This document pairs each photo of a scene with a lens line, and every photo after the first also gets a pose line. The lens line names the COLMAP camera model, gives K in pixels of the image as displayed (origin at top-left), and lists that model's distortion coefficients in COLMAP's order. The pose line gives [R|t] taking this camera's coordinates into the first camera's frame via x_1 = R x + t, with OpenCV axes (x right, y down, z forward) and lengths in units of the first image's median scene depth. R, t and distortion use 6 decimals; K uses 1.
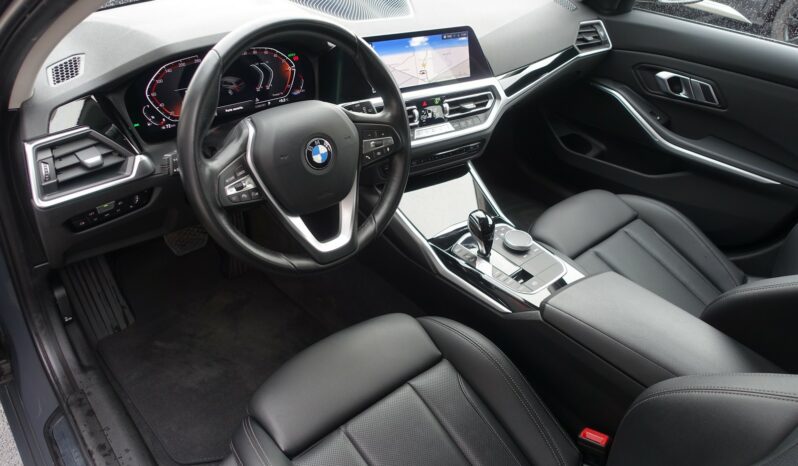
lens RADIAL K [[544.8, 0, 399.0], [0, 544.8, 233.0], [0, 0, 1]] dist [-0.005147, 0.003009]
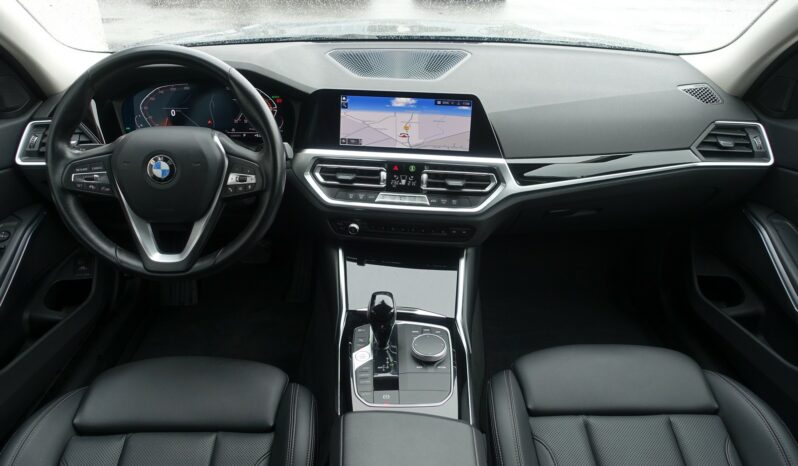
lens RADIAL K [[544.8, 0, 399.0], [0, 544.8, 233.0], [0, 0, 1]] dist [-0.005147, 0.003009]
pose [[0.766773, 0.246757, -0.592596, 0.639246], [-0.336314, 0.940748, -0.043437, -0.099087], [0.546765, 0.232605, 0.804328, 0.299395]]
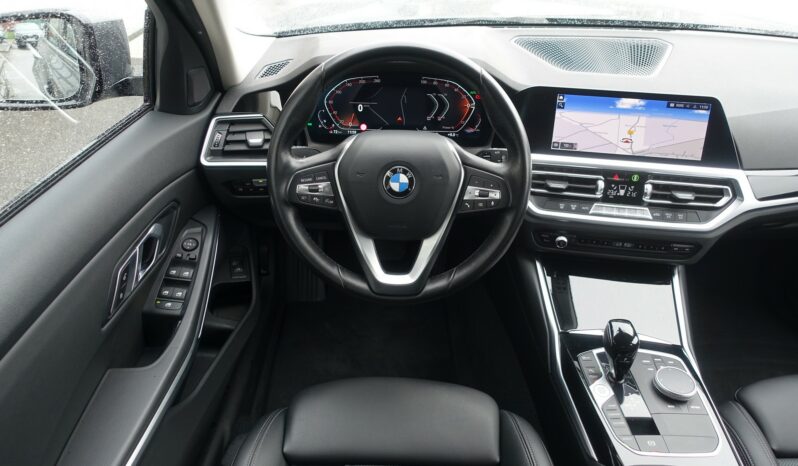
lens RADIAL K [[544.8, 0, 399.0], [0, 544.8, 233.0], [0, 0, 1]] dist [-0.005147, 0.003009]
pose [[0.748107, 0.299723, -0.592033, 0.323740], [-0.358523, 0.933318, 0.019463, -0.057729], [0.558388, 0.197697, 0.805679, 0.173339]]
